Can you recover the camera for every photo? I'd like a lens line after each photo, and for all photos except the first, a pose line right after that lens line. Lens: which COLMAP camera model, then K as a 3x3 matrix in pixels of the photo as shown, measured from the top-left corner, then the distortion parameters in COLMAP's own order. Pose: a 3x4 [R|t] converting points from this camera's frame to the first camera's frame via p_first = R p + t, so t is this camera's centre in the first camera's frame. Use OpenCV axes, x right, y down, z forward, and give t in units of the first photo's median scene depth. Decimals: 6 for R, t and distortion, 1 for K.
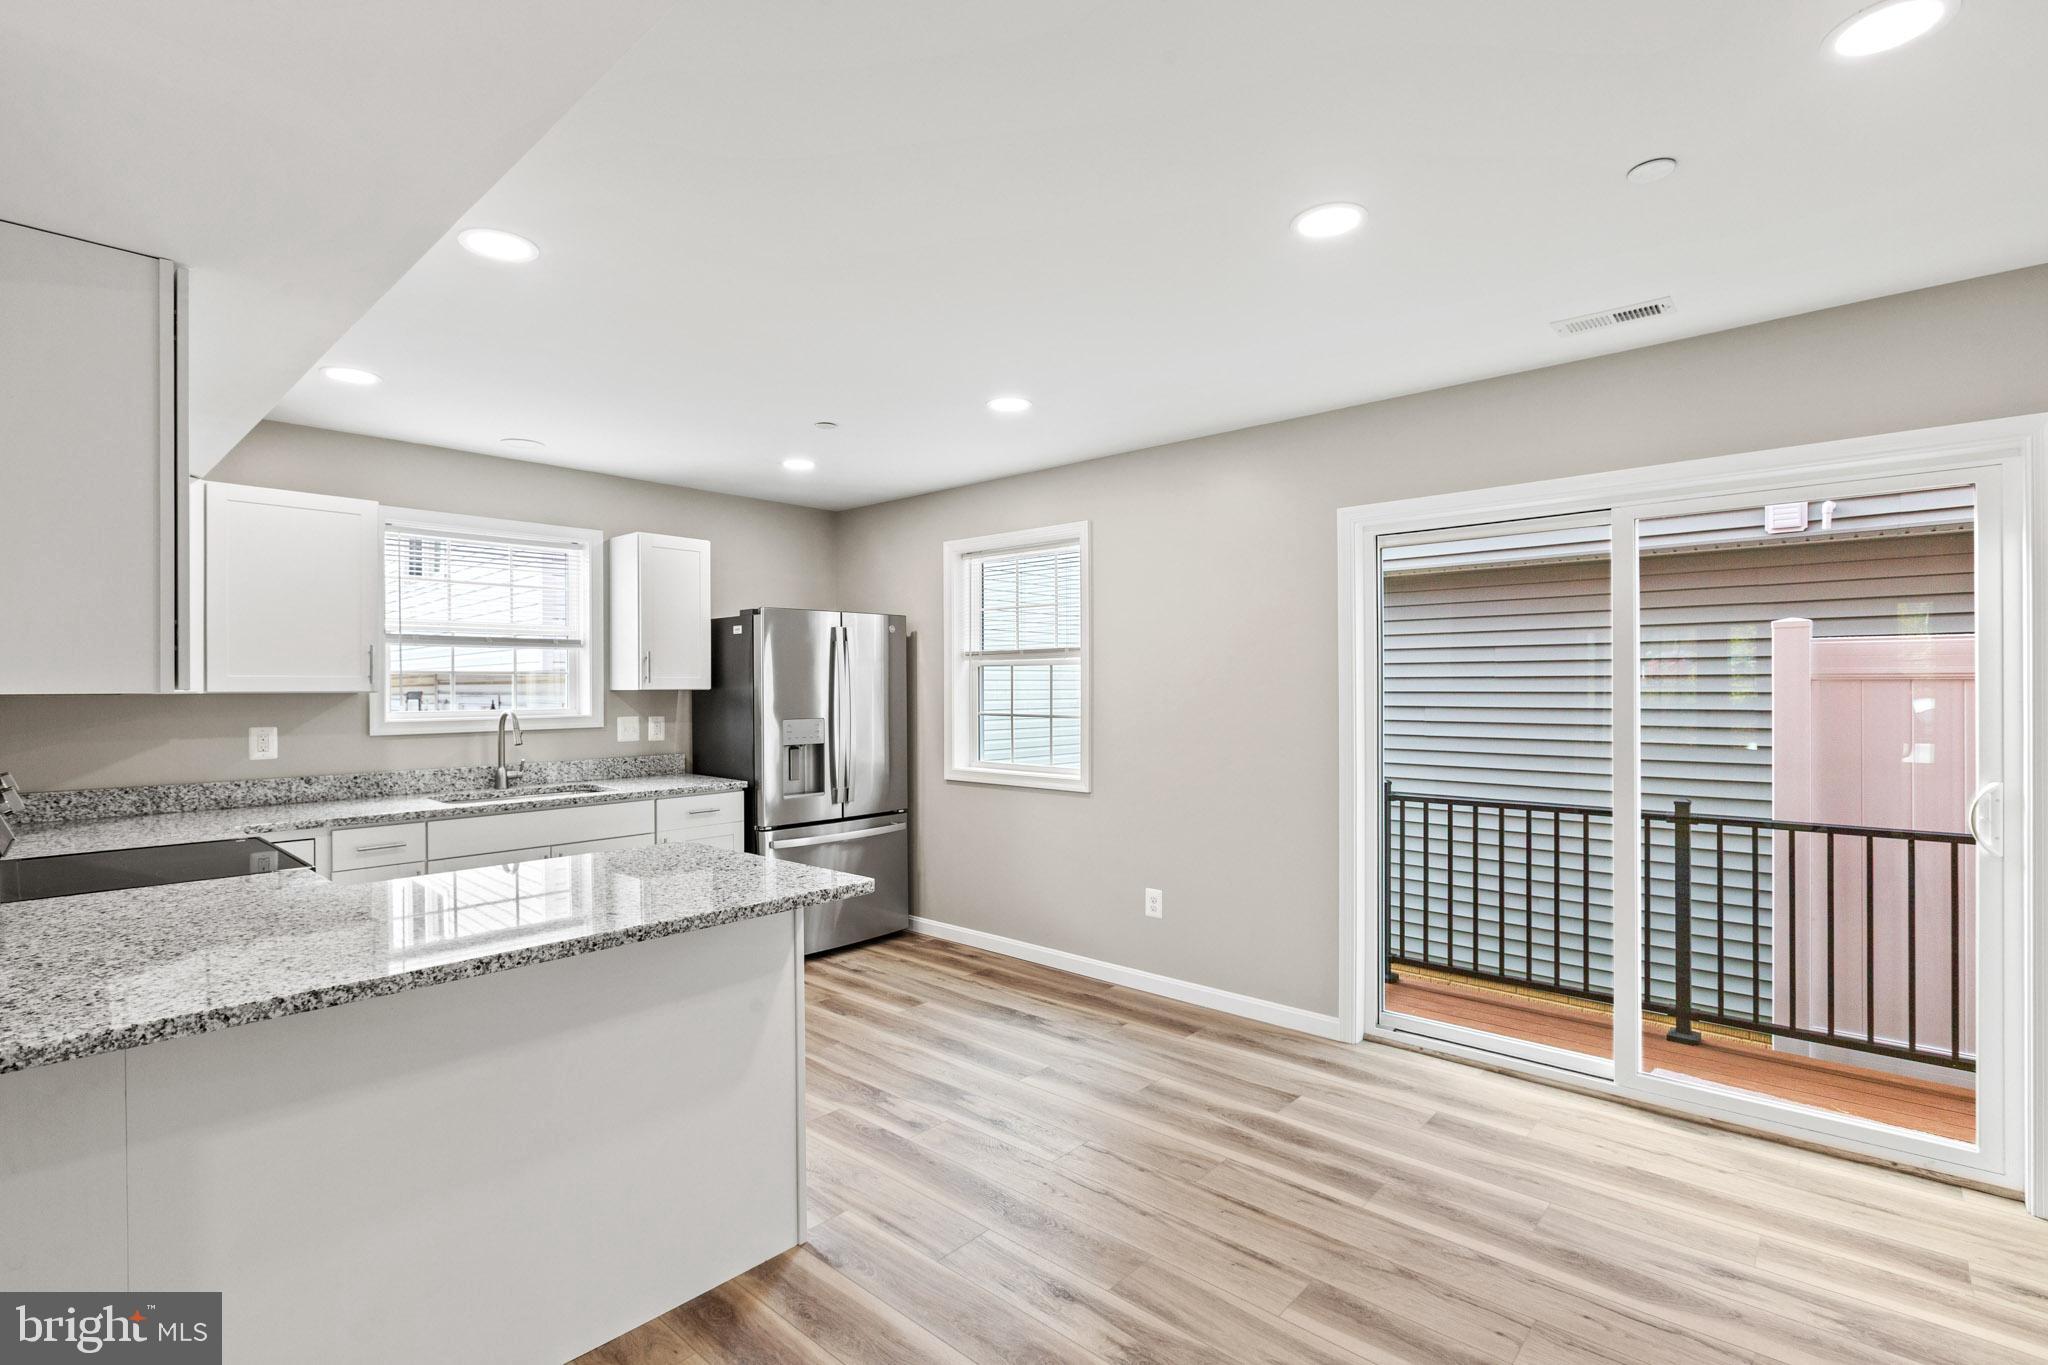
lens RADIAL K [[941.8, 0, 1020.9], [0, 941.8, 676.2], [0, 0, 1]] dist [-0.009638, 0.000065]
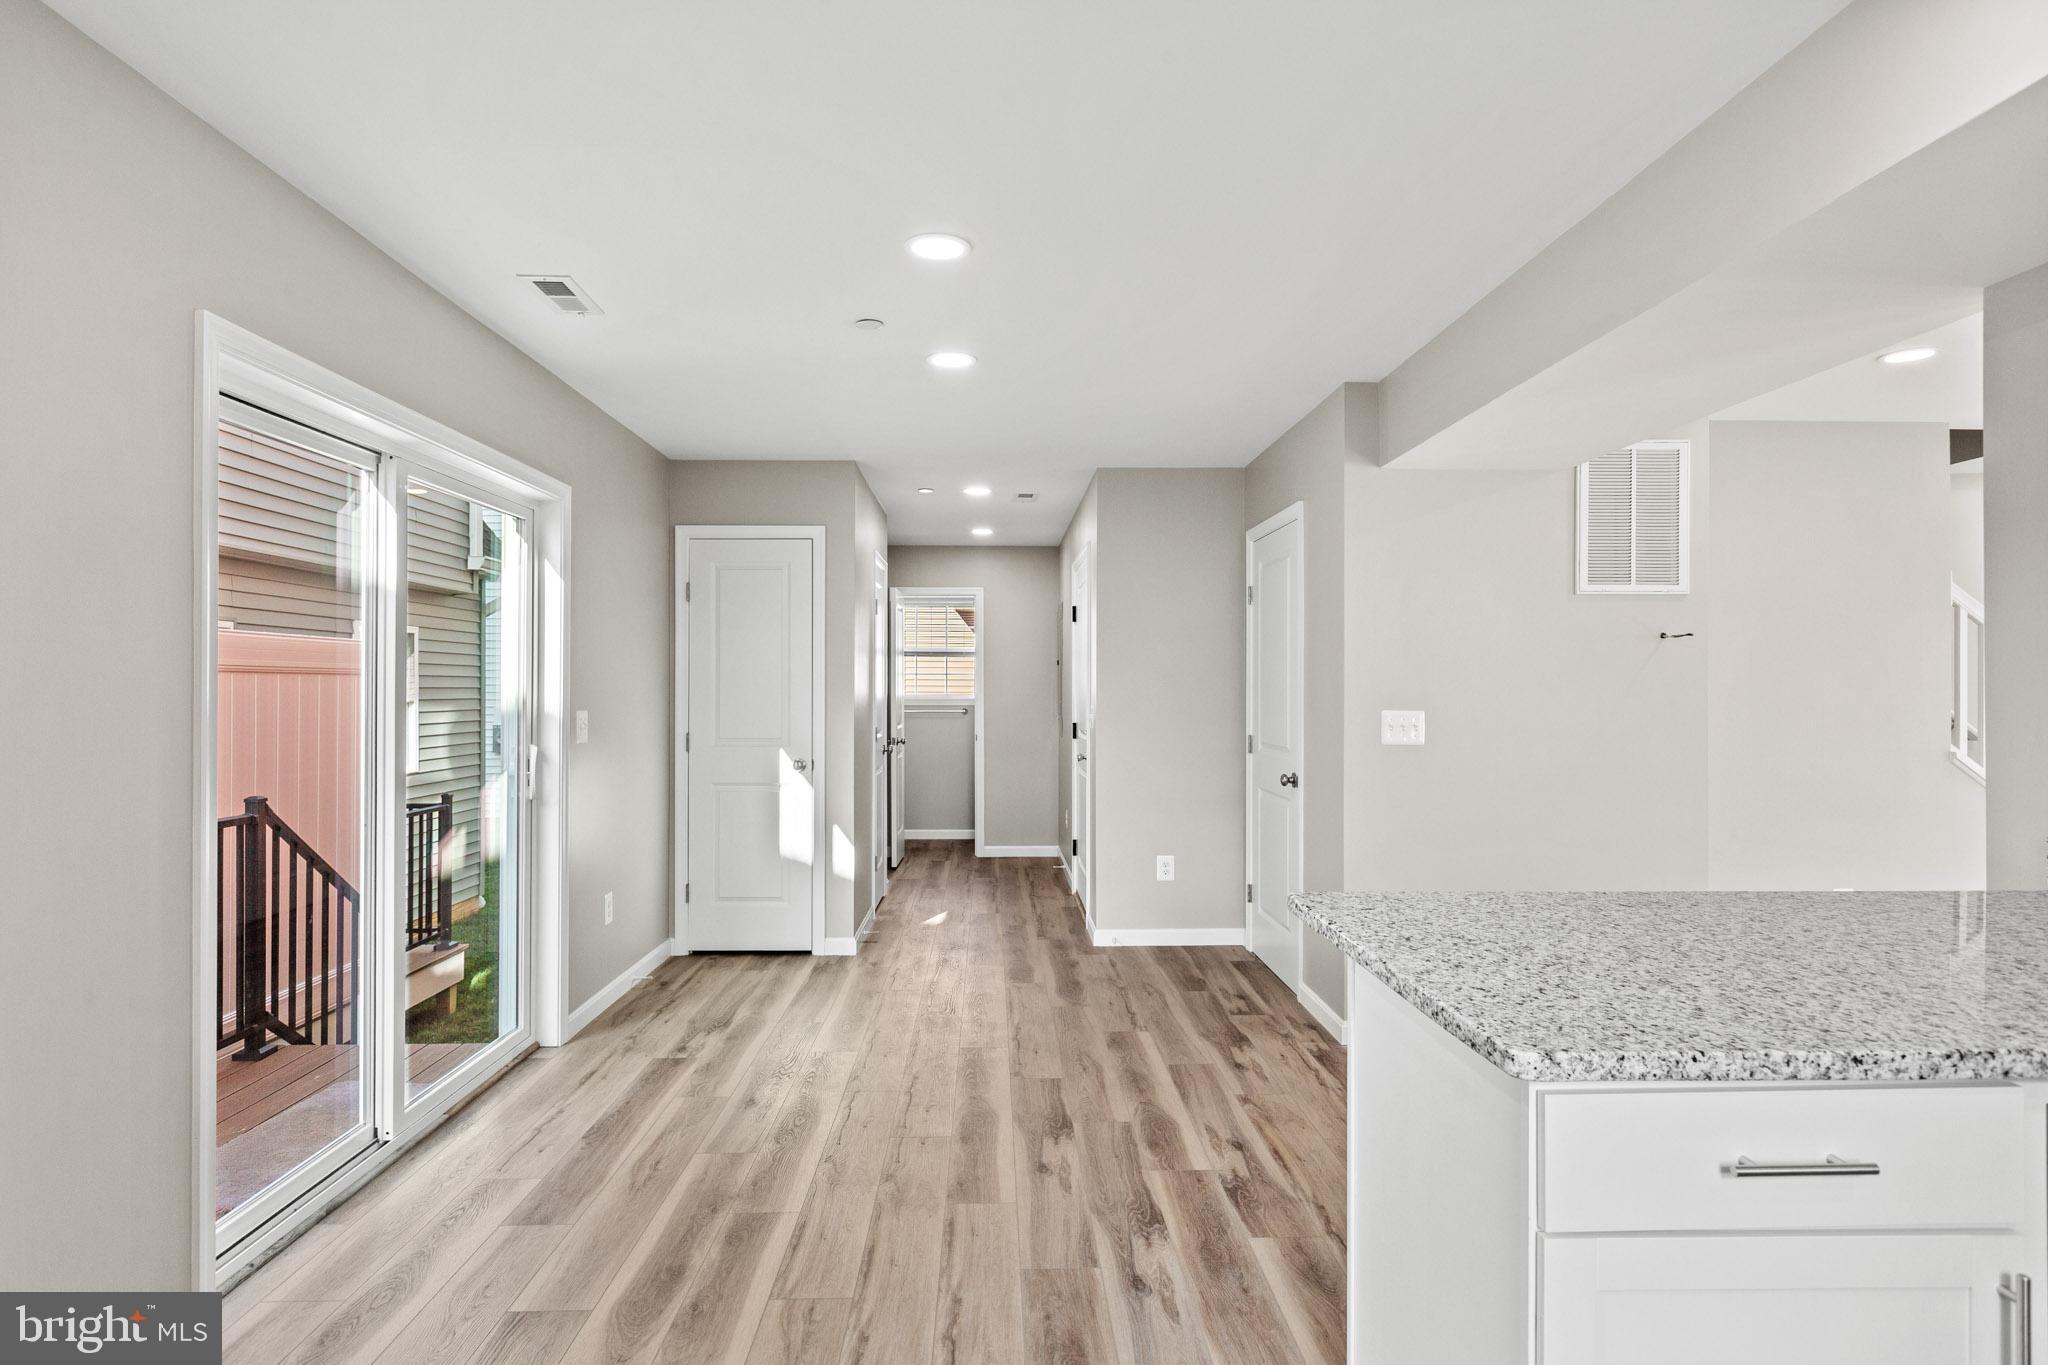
lens RADIAL K [[1116.1, 0, 1024.0], [0, 1116.1, 682.5], [0, 0, 1]] dist [0.001845, 0.000252]
pose [[-0.696343, 0.008471, 0.717659, -0.368009], [-0.006136, 0.999824, -0.017756, 0.031737], [-0.717683, -0.016768, -0.696168, 0.990848]]
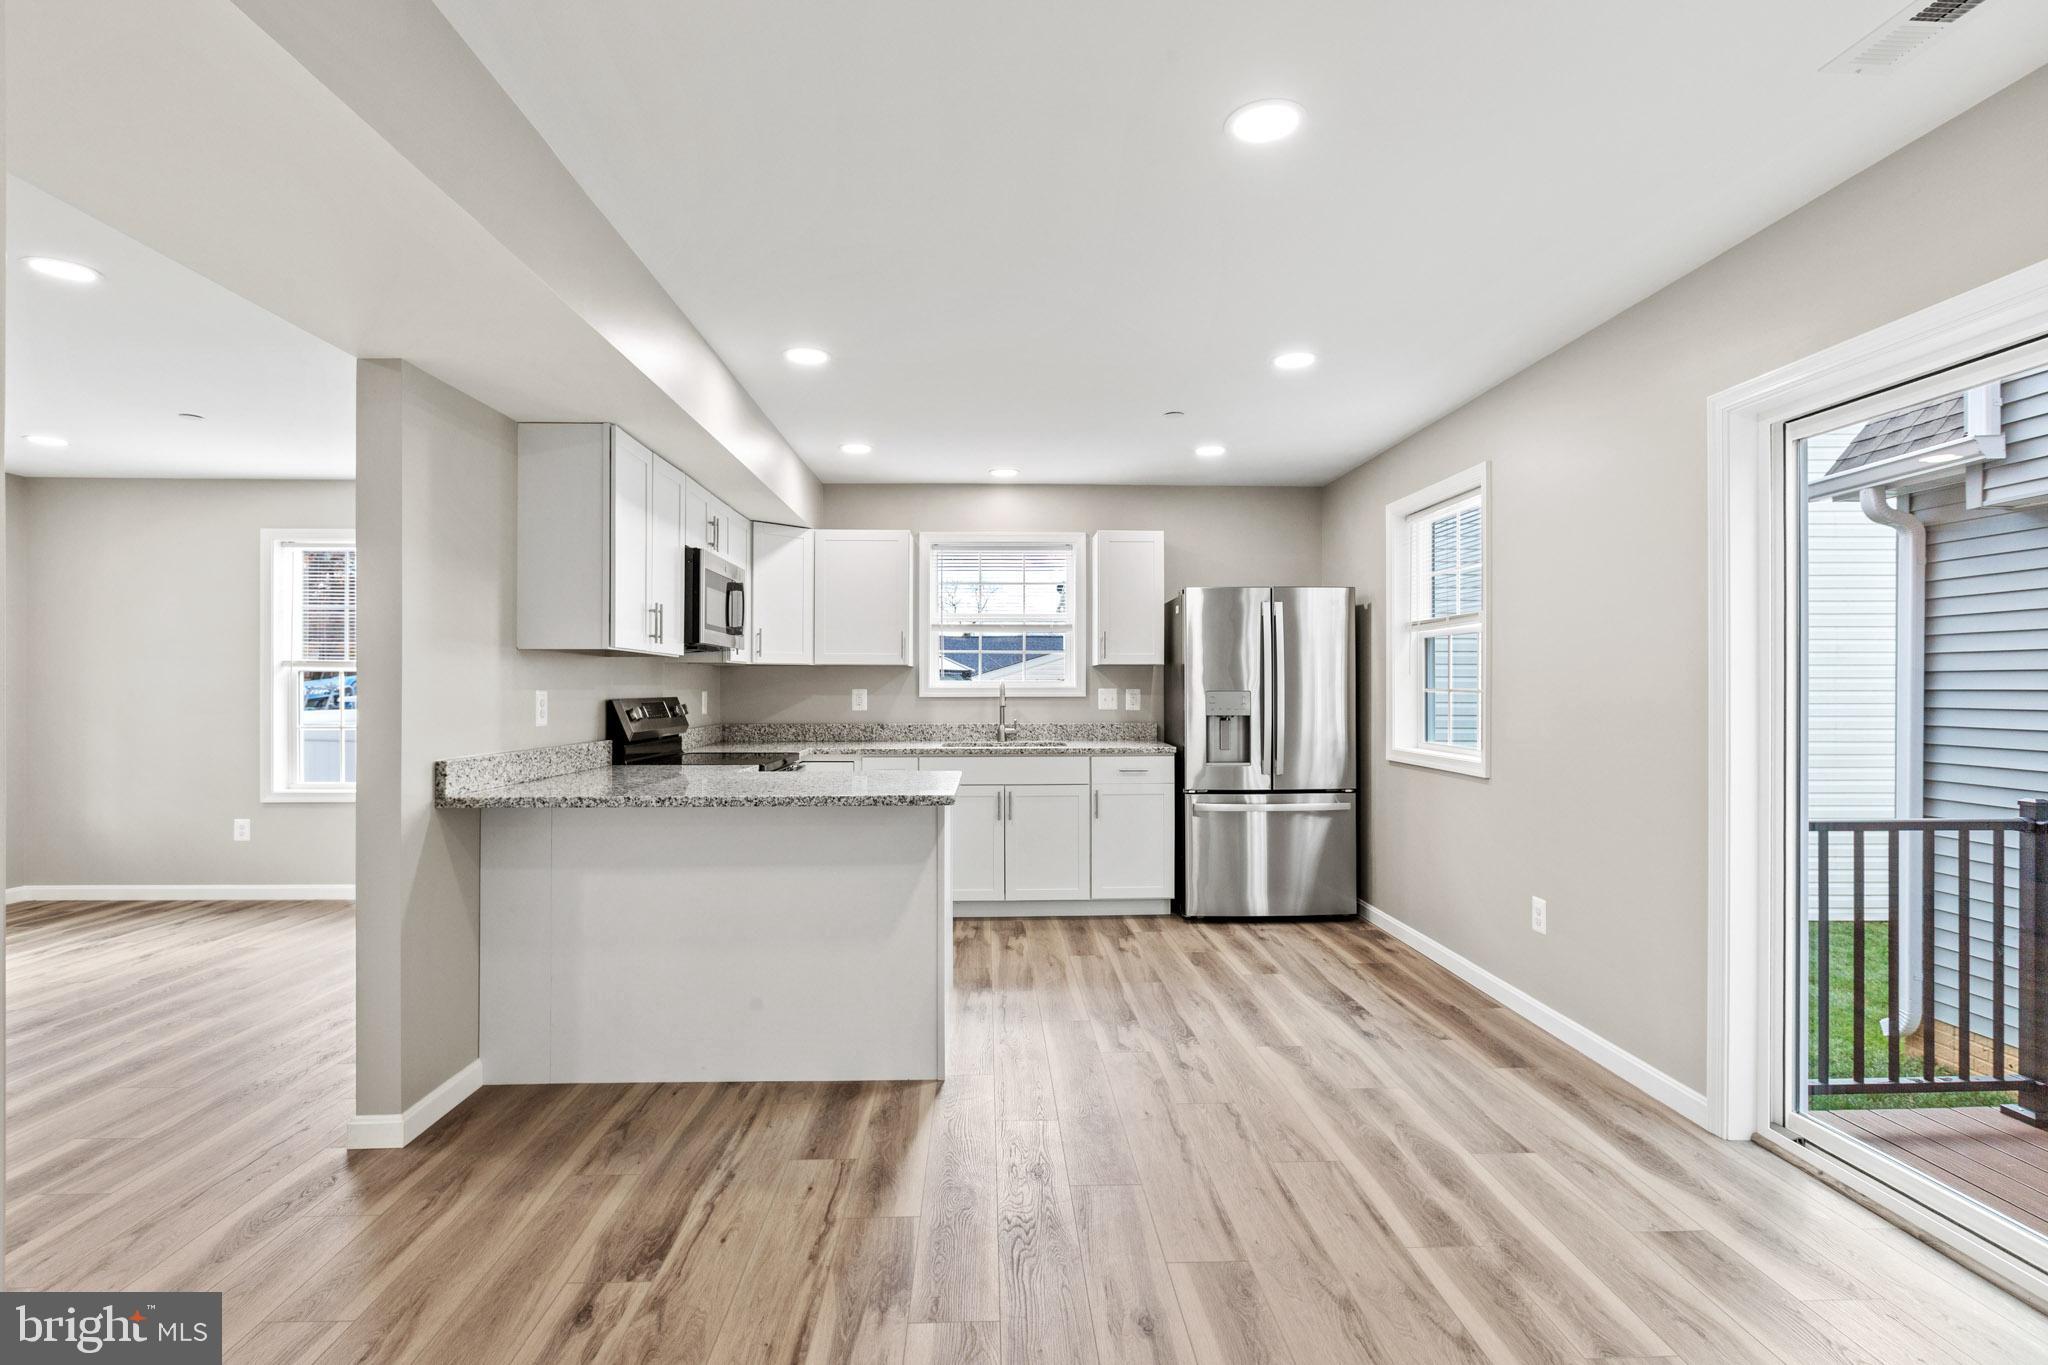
lens RADIAL K [[979.0, 0, 1020.7], [0, 979.0, 686.1], [0, 0, 1]] dist [-0.001898, -0.000624]
pose [[0.698446, 0.004248, -0.715650, 0.453648], [0.004205, 0.999941, 0.010039, 0.032994], [0.715650, -0.010021, 0.698387, 0.089588]]
